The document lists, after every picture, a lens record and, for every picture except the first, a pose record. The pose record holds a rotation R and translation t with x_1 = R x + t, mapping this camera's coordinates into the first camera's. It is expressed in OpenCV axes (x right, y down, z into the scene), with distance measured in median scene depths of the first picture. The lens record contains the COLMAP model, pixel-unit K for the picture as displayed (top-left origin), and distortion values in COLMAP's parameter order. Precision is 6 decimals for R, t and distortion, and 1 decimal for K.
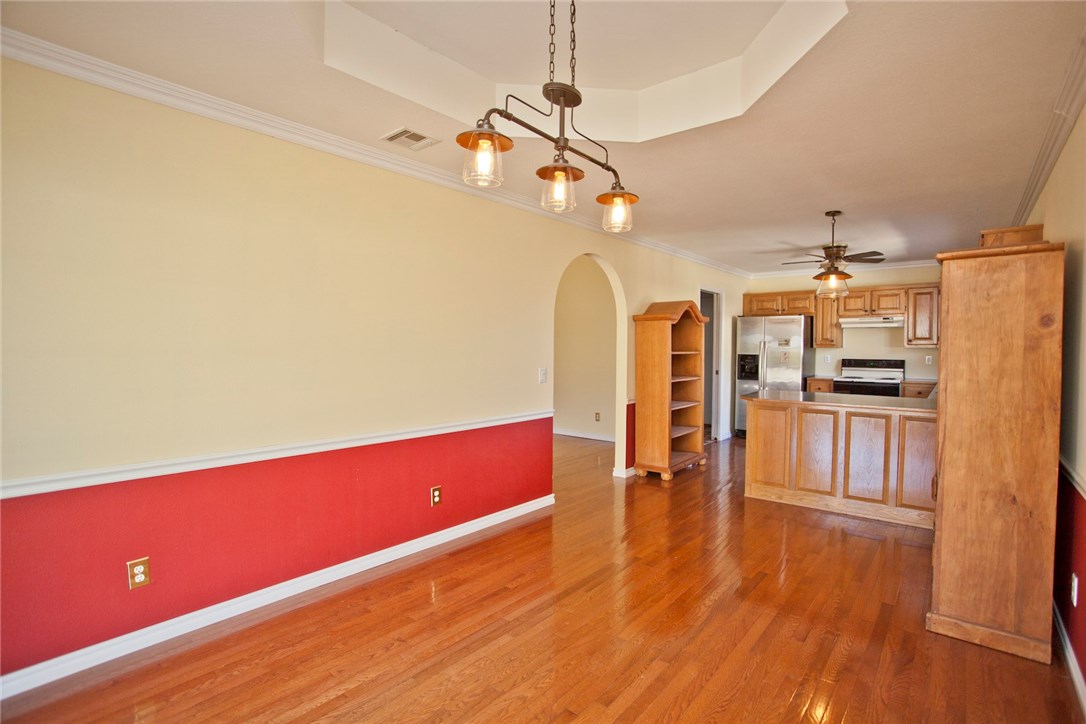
lens RADIAL K [[518.6, 0, 549.1], [0, 518.6, 361.2], [0, 0, 1]] dist [-0.078189, 0.031209]
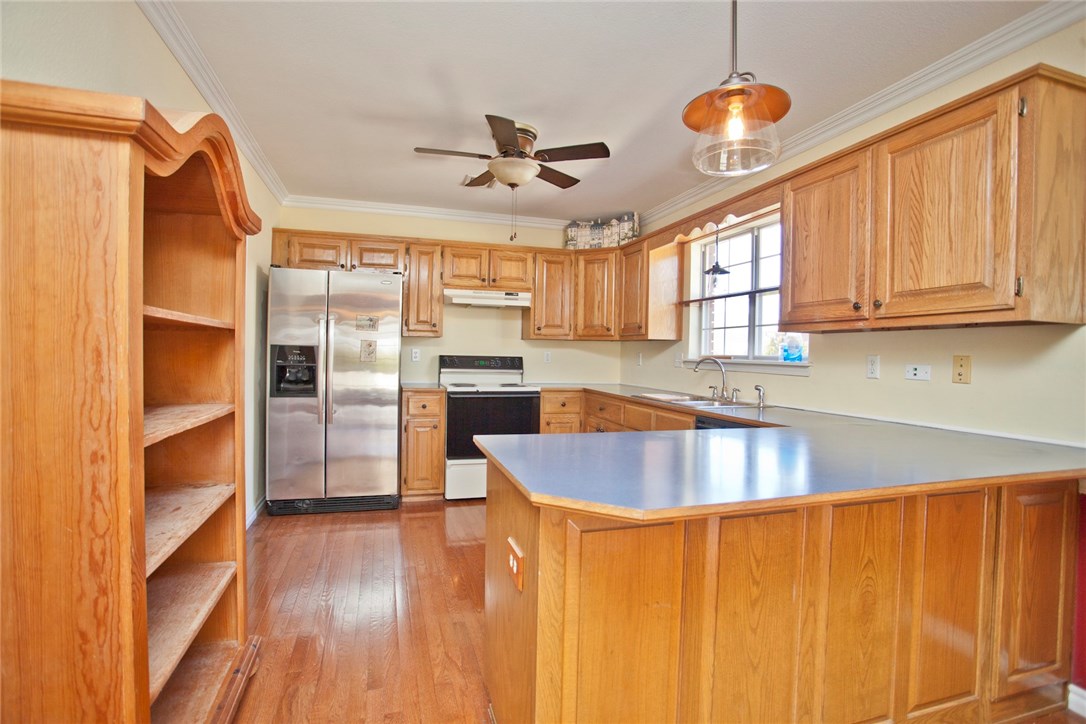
lens RADIAL K [[518.6, 0, 549.1], [0, 518.6, 361.2], [0, 0, 1]] dist [-0.078189, 0.031209]
pose [[0.545017, -0.002991, 0.838420, 0.146562], [0.008226, 0.999965, -0.001780, 0.006097], [-0.838385, 0.007867, 0.545022, 0.677744]]
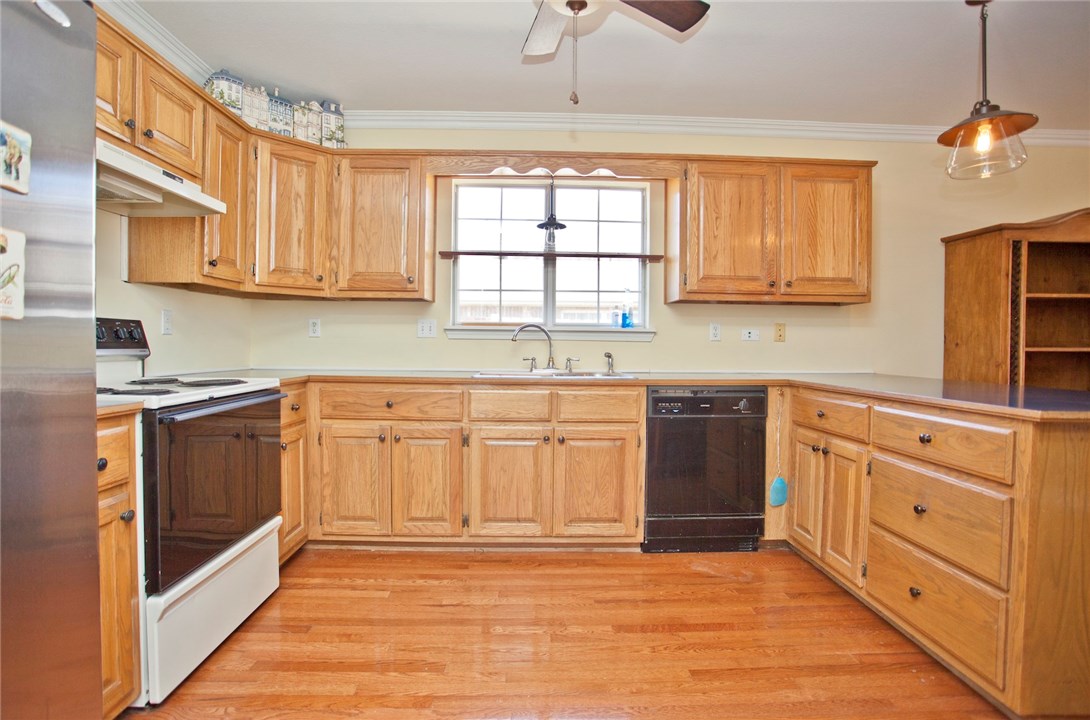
lens RADIAL K [[524.7, 0, 546.8], [0, 524.7, 356.2], [0, 0, 1]] dist [-0.053348, 0.000774]
pose [[-0.654180, -0.025236, 0.755918, 0.349283], [0.013522, 0.998893, 0.045049, 0.010931], [-0.756218, 0.039692, -0.653115, 1.193298]]
